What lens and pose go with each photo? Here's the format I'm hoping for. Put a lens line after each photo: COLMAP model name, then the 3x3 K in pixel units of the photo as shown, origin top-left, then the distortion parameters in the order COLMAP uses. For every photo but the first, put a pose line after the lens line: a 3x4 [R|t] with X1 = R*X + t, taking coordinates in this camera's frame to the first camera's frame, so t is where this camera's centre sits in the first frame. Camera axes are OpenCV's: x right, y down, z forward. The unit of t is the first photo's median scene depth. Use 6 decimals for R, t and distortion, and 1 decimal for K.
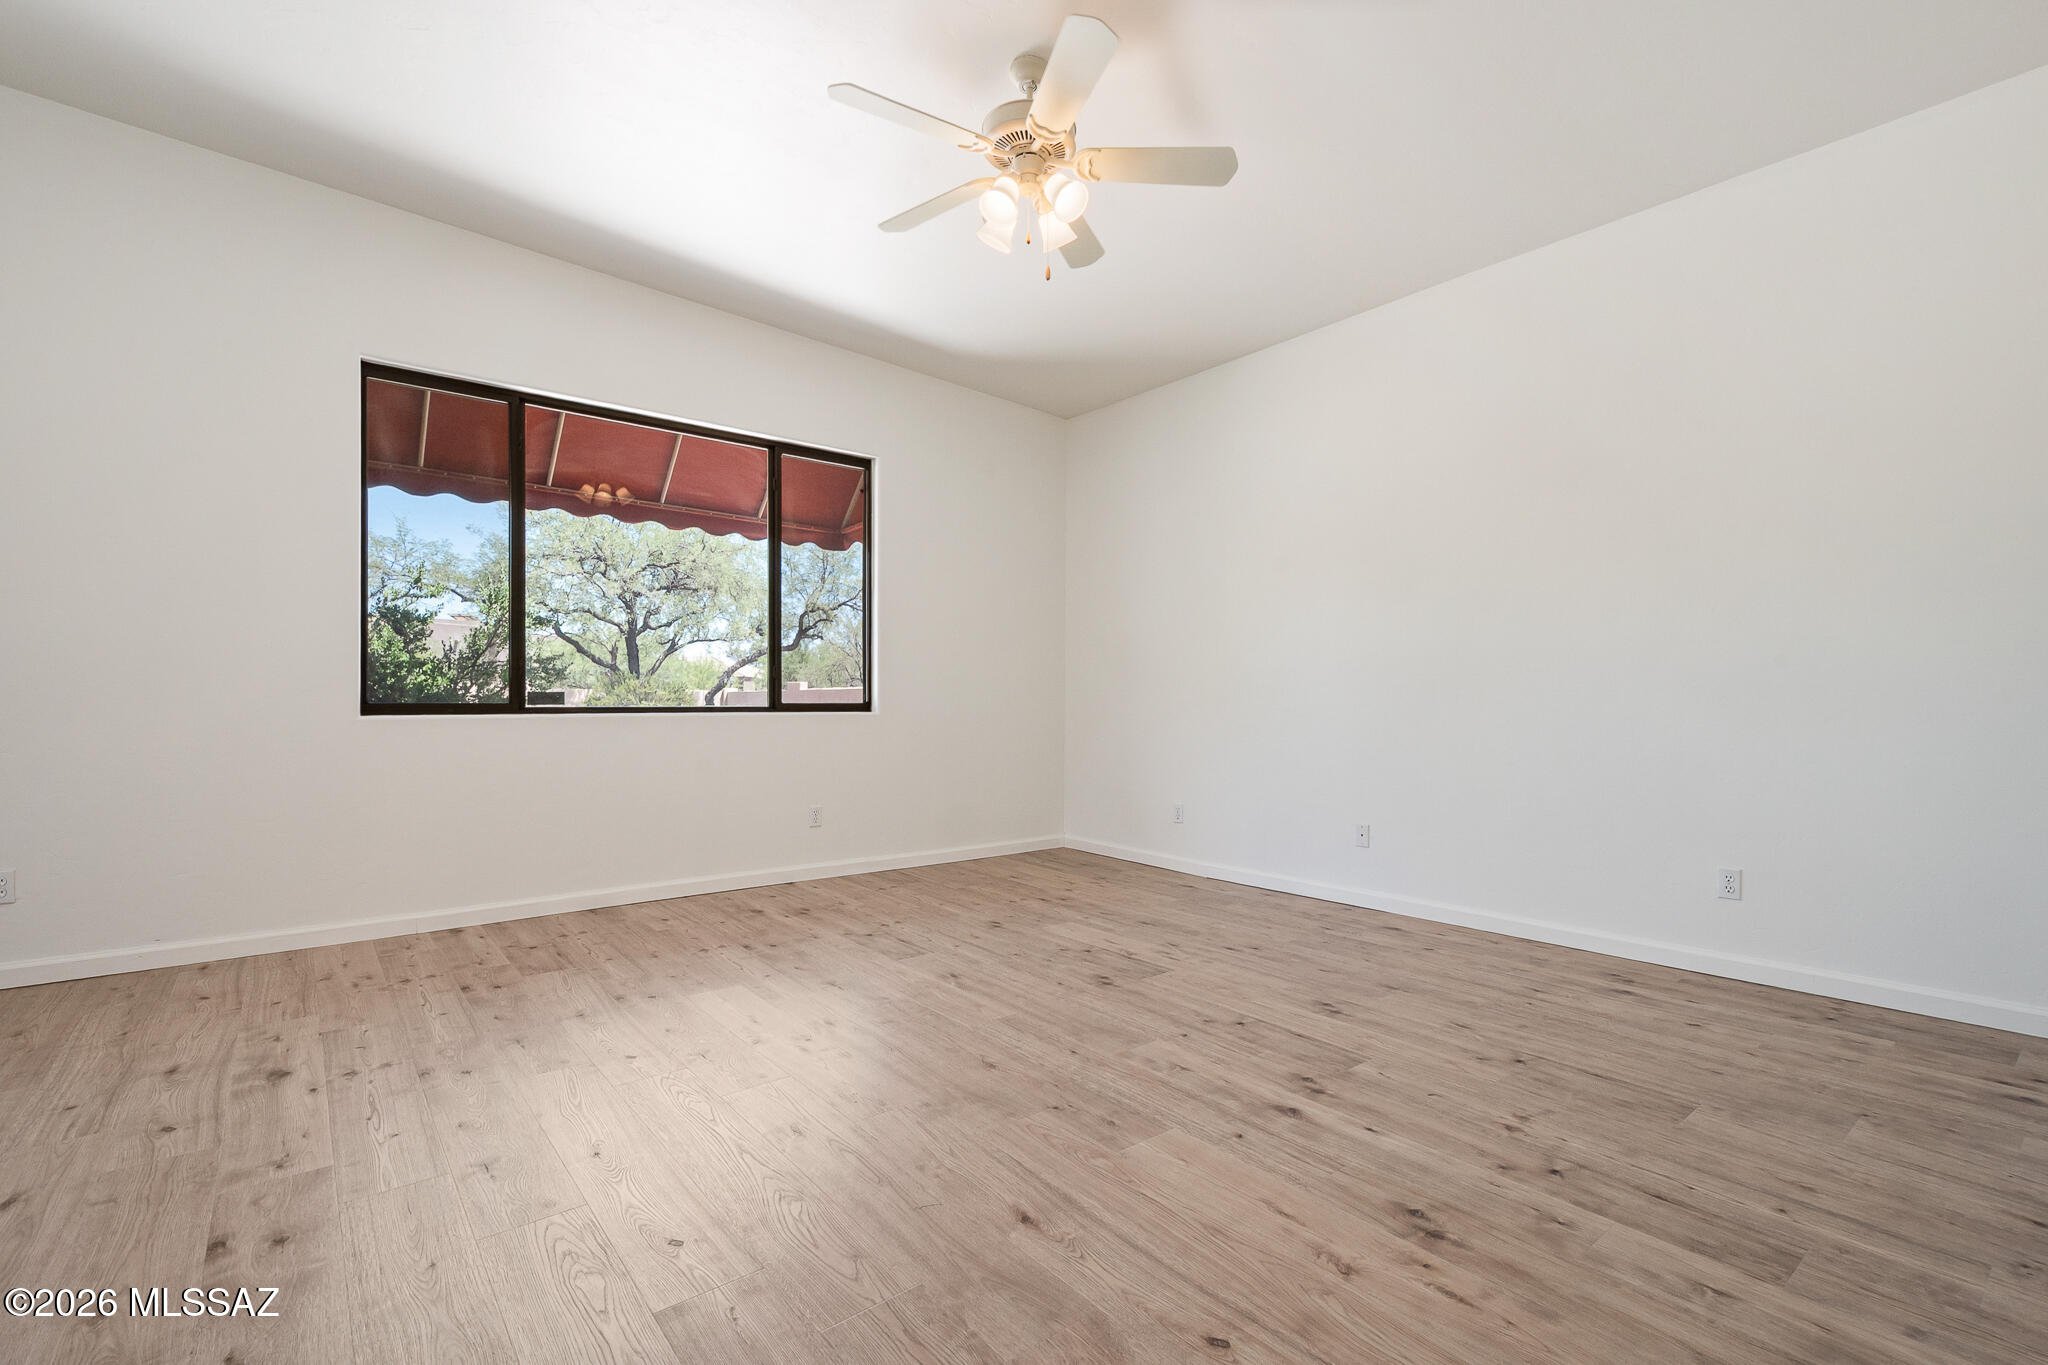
lens RADIAL K [[918.8, 0, 1022.6], [0, 918.8, 700.6], [0, 0, 1]] dist [0.004994, -0.000073]
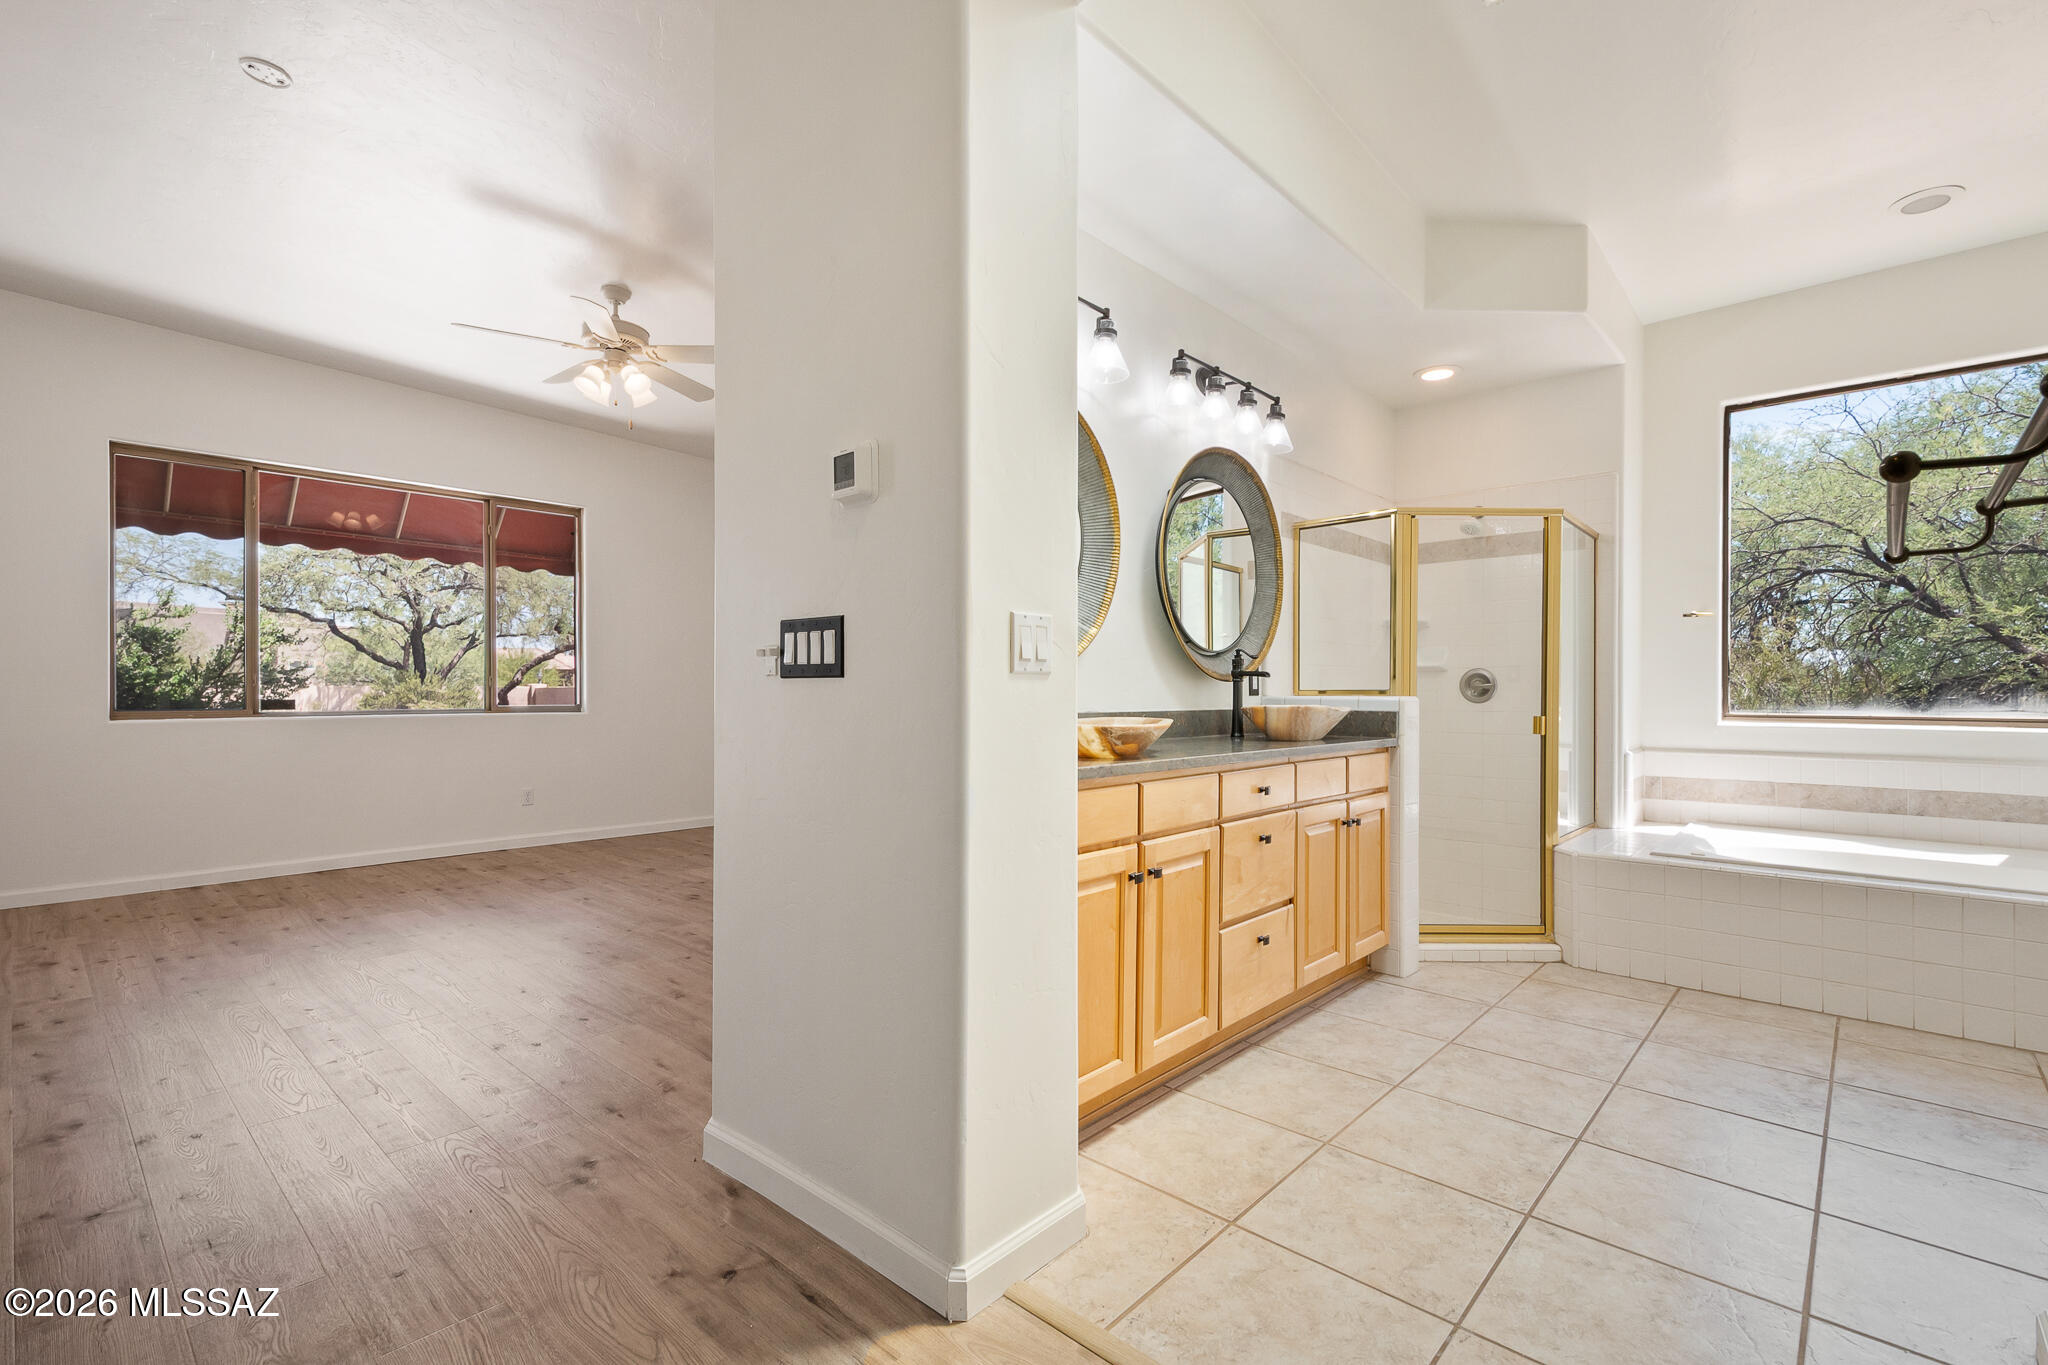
lens RADIAL K [[918.8, 0, 1023.3], [0, 918.8, 689.2], [0, 0, 1]] dist [0.004994, -0.000073]
pose [[0.987610, -0.005020, 0.156845, 0.254084], [0.005432, 0.999983, -0.002200, -0.014029], [-0.156831, 0.003024, 0.987621, -0.354940]]
